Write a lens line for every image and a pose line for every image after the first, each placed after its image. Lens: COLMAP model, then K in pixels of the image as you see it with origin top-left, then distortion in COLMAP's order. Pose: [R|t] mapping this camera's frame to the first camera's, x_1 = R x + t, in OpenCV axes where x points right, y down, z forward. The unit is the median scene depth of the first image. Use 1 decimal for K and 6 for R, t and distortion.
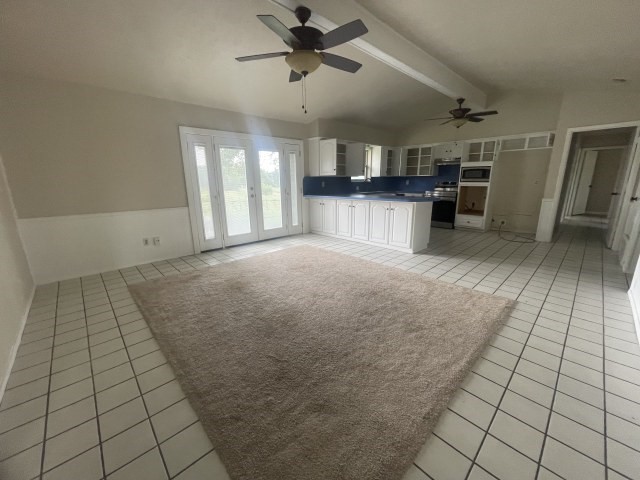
lens RADIAL K [[258.6, 0, 316.6], [0, 258.6, 241.0], [0, 0, 1]] dist [-0.002357, -0.000129]
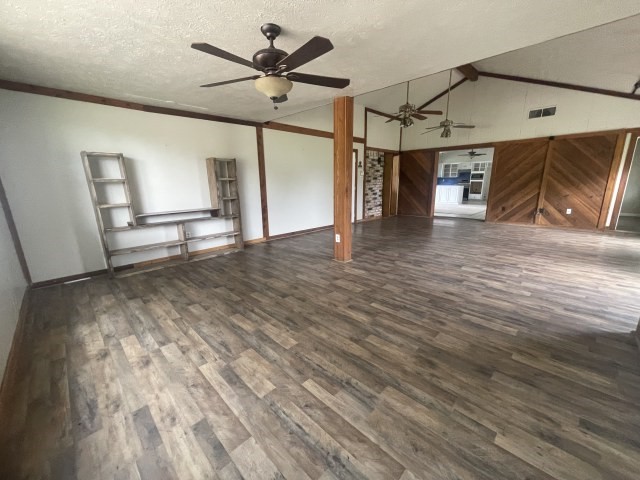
lens RADIAL K [[258.6, 0, 313.8], [0, 258.6, 242.1], [0, 0, 1]] dist [-0.002357, -0.000129]
pose [[0.999674, -0.007345, 0.024467, -0.996436], [0.007339, 0.999973, 0.000330, 0.349811], [-0.024469, -0.000151, 0.999701, -1.402519]]
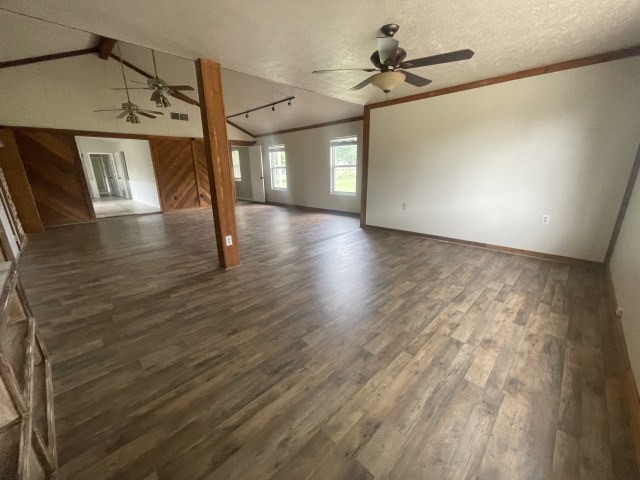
lens RADIAL K [[258.6, 0, 317.5], [0, 258.6, 242.3], [0, 0, 1]] dist [-0.002357, -0.000129]
pose [[-0.037406, -0.259855, 0.964923, -1.512974], [0.242456, 0.934386, 0.261031, 0.233140], [-0.969441, 0.243715, 0.028052, -0.865802]]
